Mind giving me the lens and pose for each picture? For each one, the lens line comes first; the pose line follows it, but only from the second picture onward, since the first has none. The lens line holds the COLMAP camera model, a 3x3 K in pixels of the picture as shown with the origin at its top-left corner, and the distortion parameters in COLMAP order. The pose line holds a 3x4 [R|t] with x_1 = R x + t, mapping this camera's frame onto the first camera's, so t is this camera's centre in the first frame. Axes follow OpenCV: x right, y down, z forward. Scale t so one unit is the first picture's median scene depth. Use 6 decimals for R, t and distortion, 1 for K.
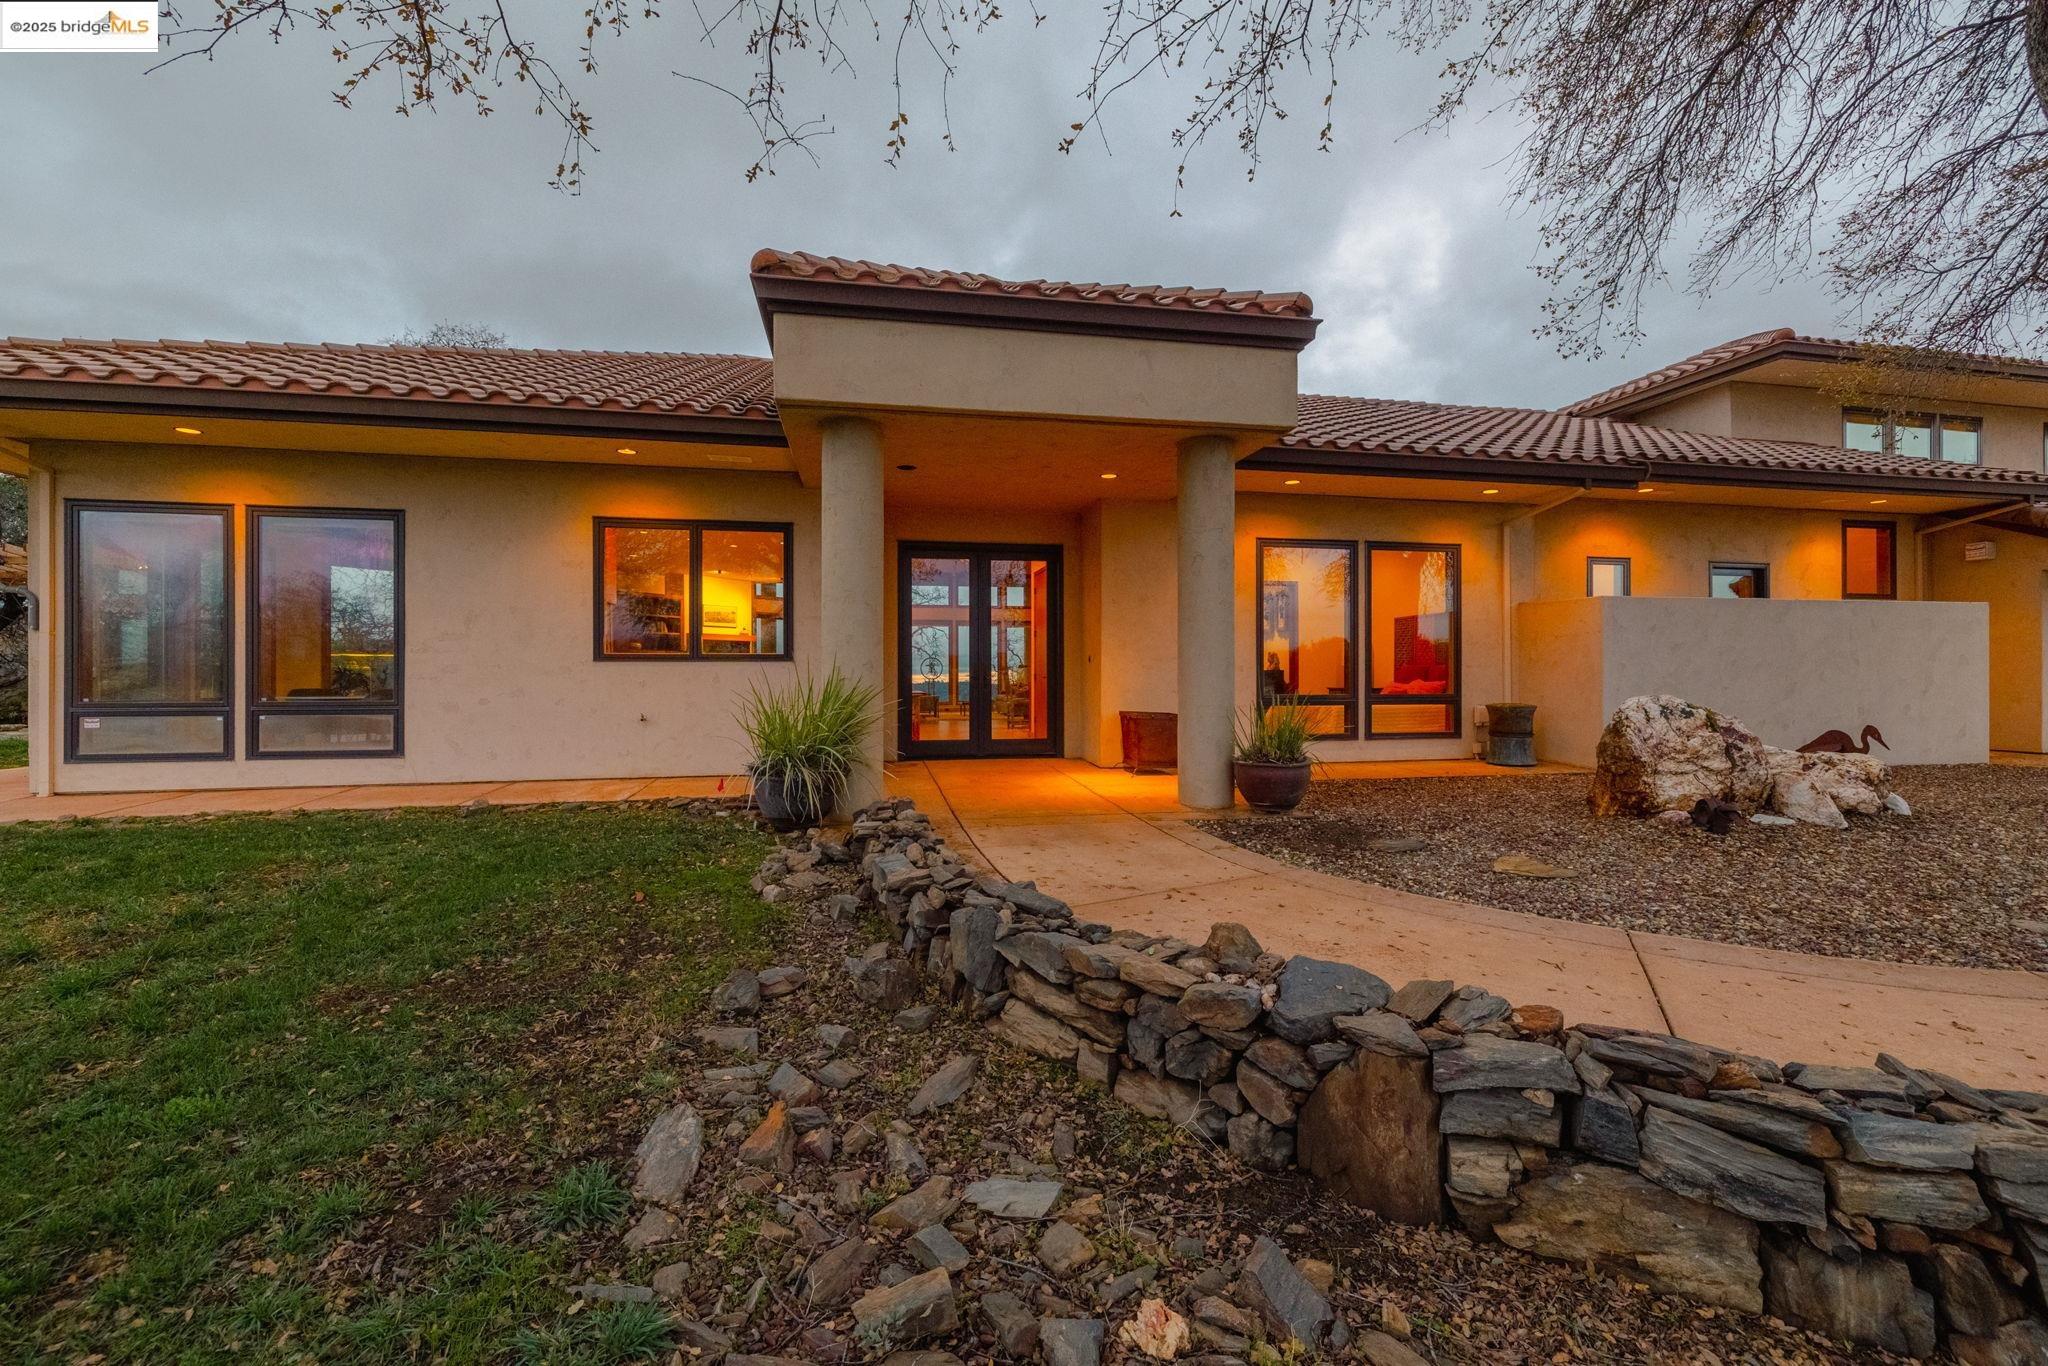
lens RADIAL K [[874.4, 0, 1025.3], [0, 874.4, 673.9], [0, 0, 1]] dist [0.002330, -0.000187]
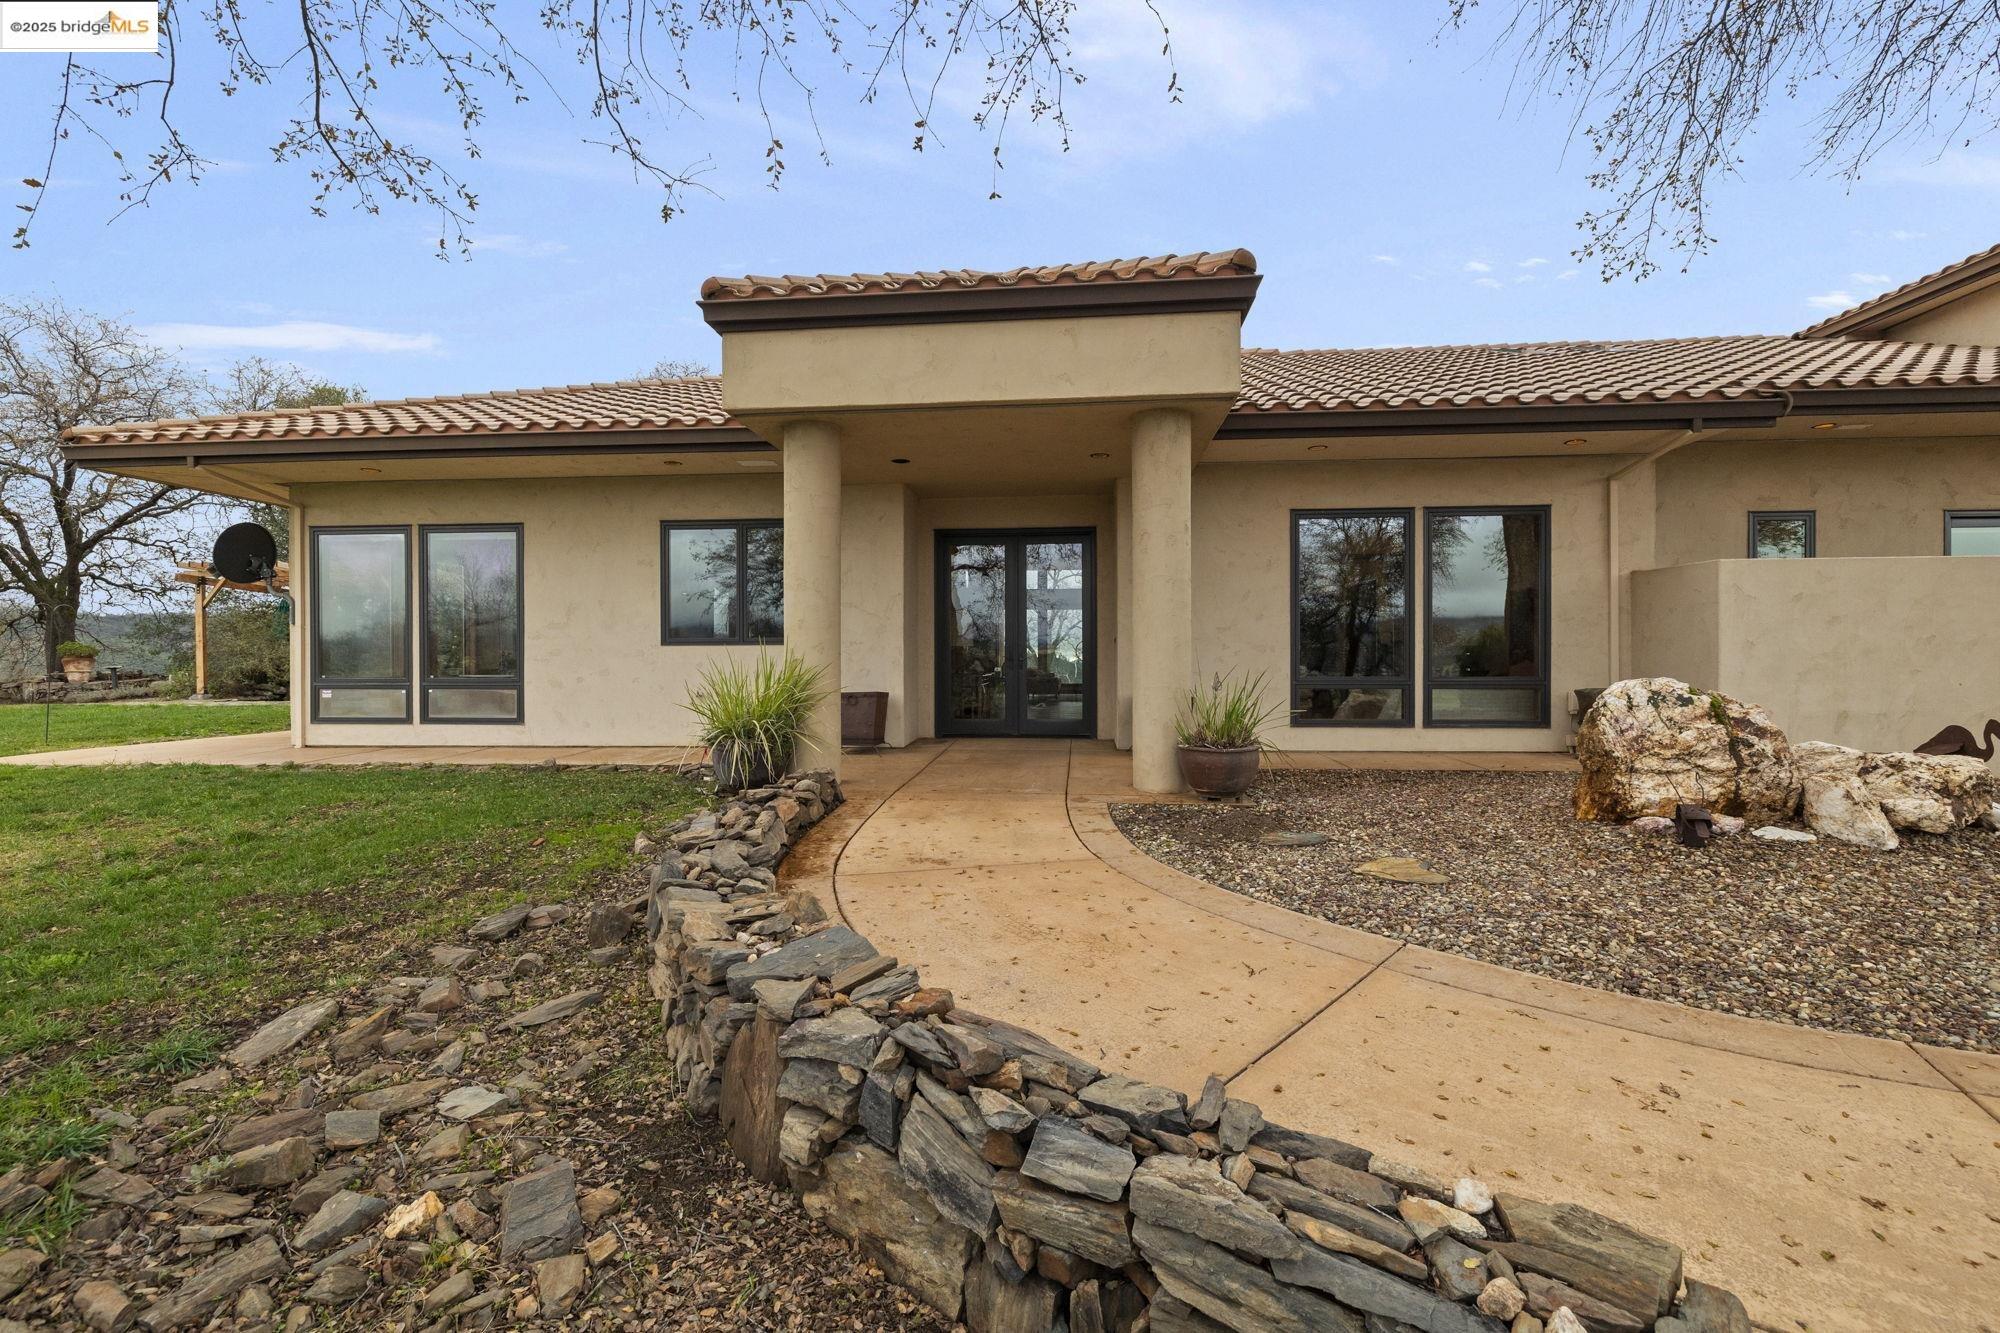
lens RADIAL K [[853.9, 0, 966.6], [0, 853.9, 664.6], [0, 0, 1]] dist [0.002330, -0.000187]
pose [[0.959360, 0.000889, -0.282184, 0.343118], [0.001745, 0.999957, 0.009083, 0.002760], [0.282180, -0.009206, 0.959317, 0.036605]]
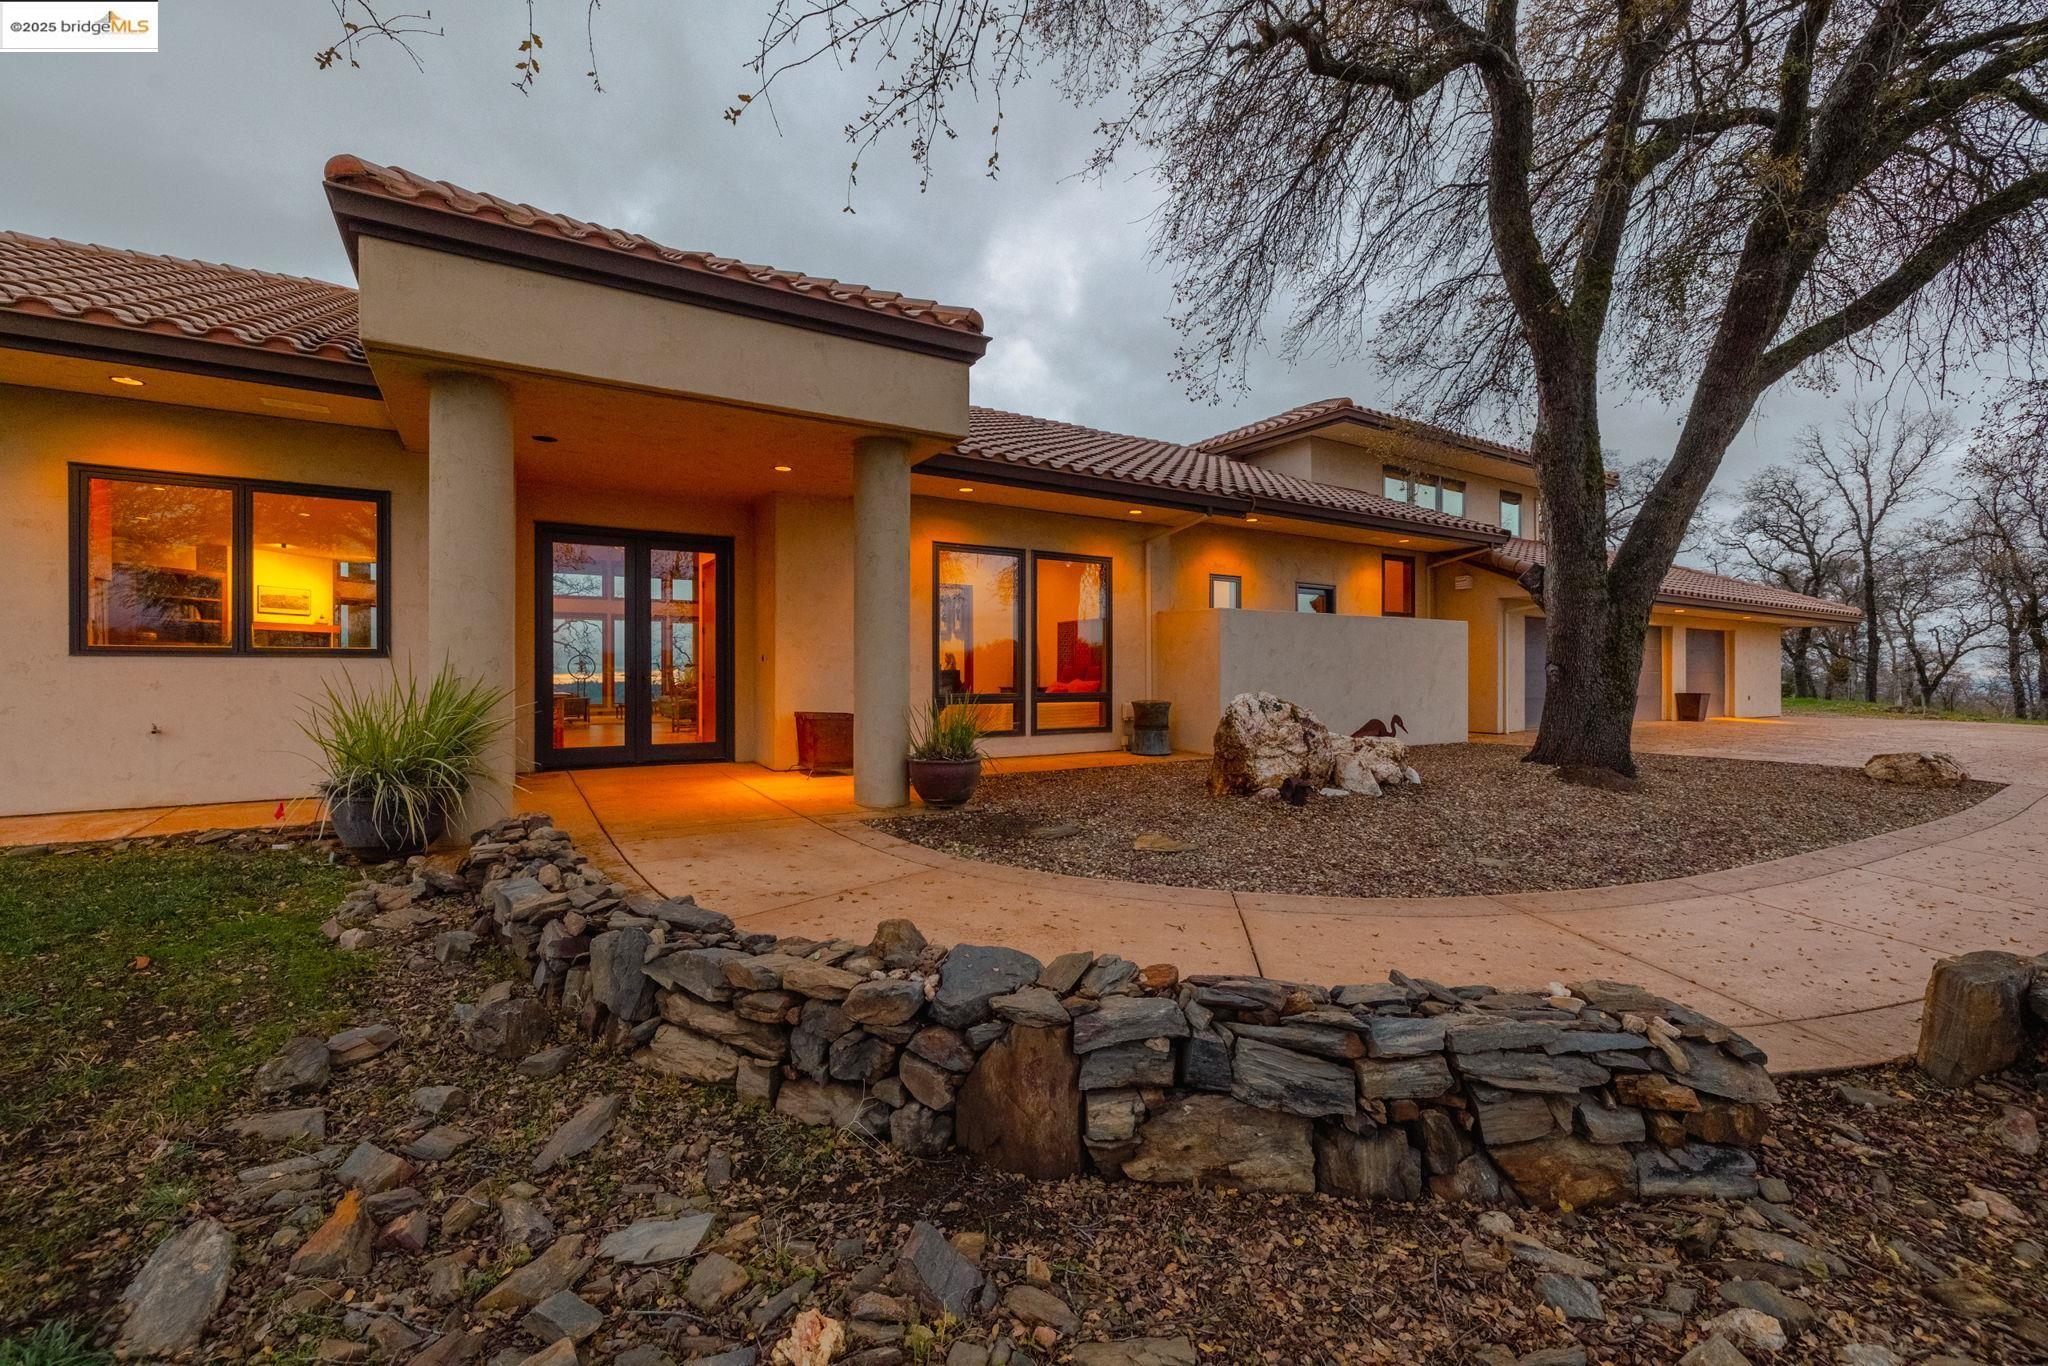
lens RADIAL K [[874.4, 0, 1036.5], [0, 874.4, 675.0], [0, 0, 1]] dist [0.002330, -0.000187]
pose [[0.931533, 0.001277, 0.363655, 0.007950], [-0.001803, 0.999998, 0.001107, 0.000020], [-0.363653, -0.001687, 0.931533, -0.001748]]
